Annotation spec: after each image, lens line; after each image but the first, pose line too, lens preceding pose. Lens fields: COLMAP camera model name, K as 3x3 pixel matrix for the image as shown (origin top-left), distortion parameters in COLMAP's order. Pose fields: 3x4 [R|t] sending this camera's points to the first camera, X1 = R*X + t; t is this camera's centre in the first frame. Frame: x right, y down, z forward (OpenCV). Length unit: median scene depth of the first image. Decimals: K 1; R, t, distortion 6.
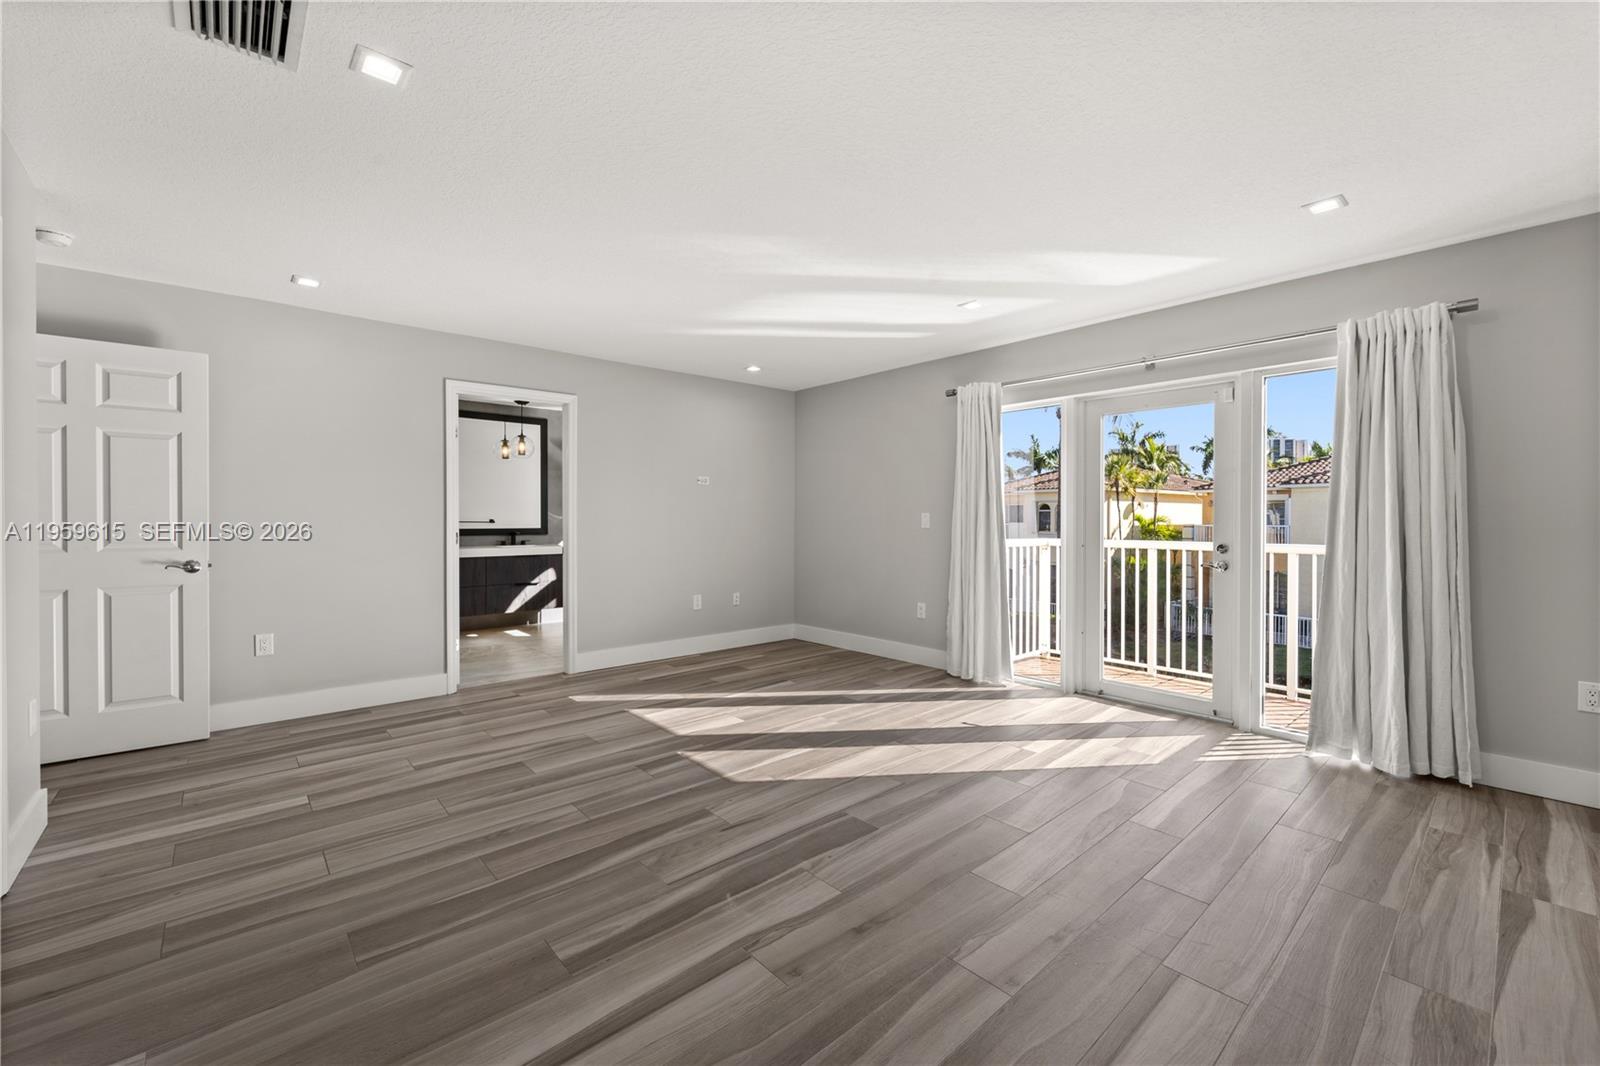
lens RADIAL K [[649.0, 0, 788.1], [0, 649.0, 523.8], [0, 0, 1]] dist [0.004662, -0.000309]
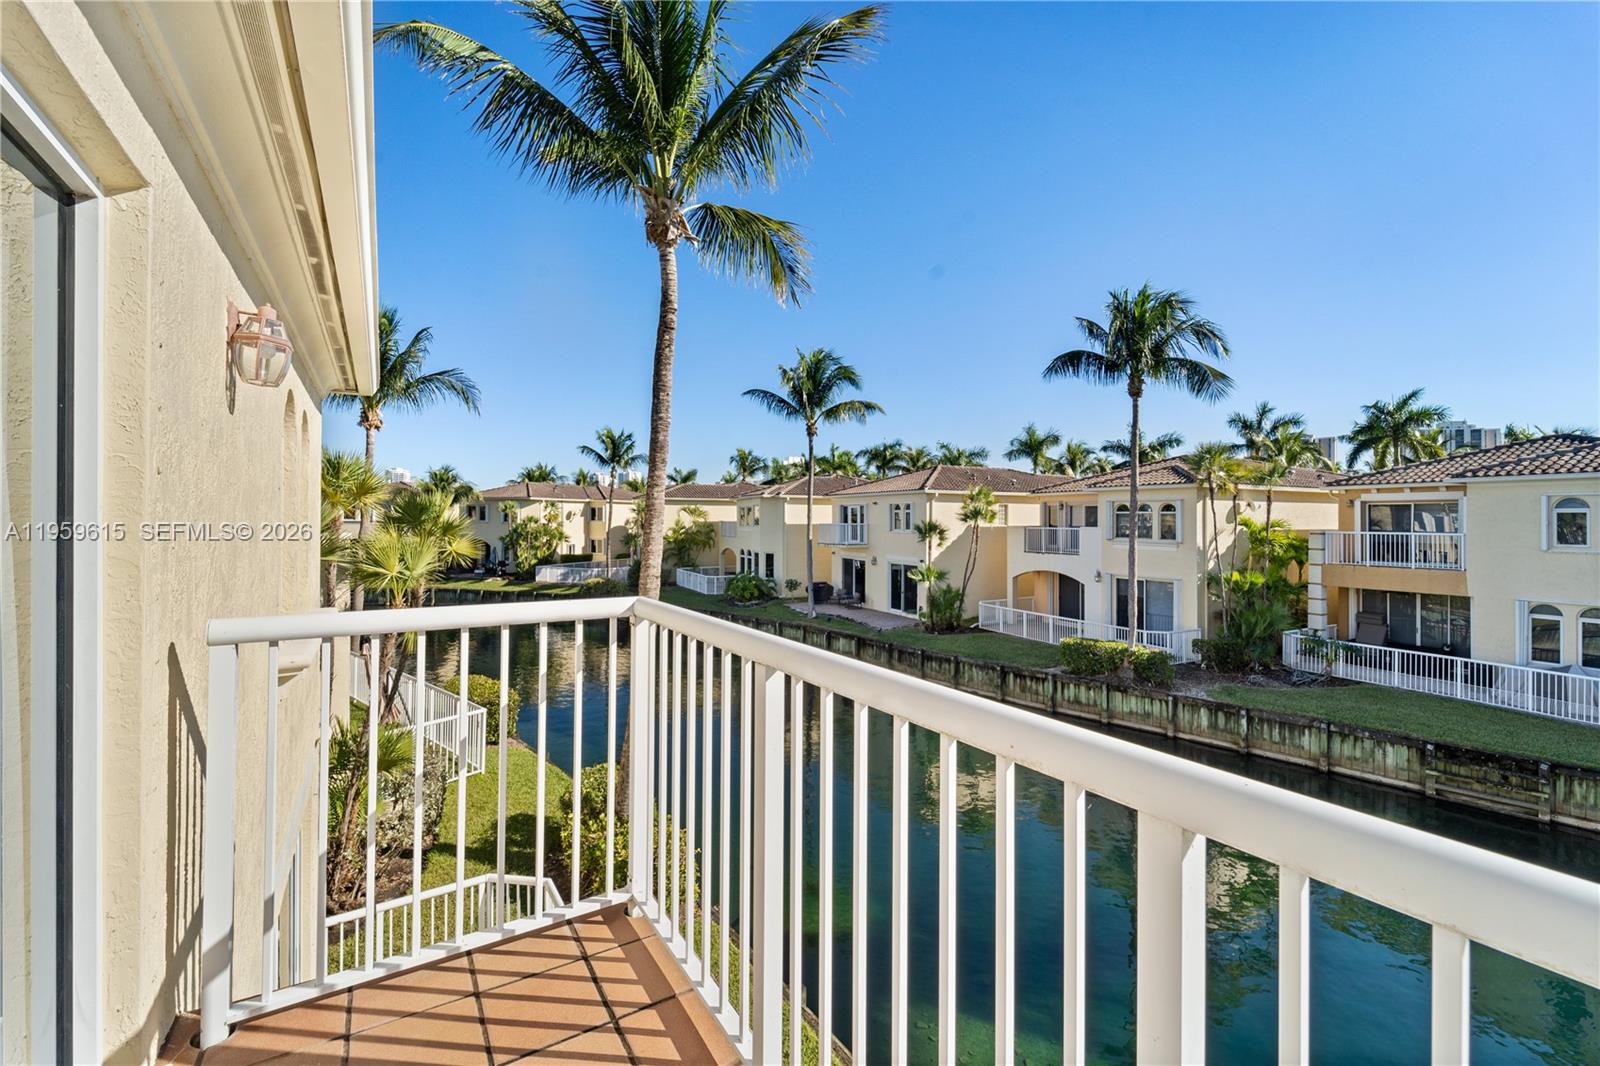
lens RADIAL K [[649.0, 0, 806.7], [0, 649.0, 524.2], [0, 0, 1]] dist [0.004662, -0.000309]
pose [[0.989567, 0.004683, -0.143997, 0.129948], [-0.004874, 0.999988, -0.000974, -0.003305], [0.143991, 0.001666, 0.989578, 0.150095]]
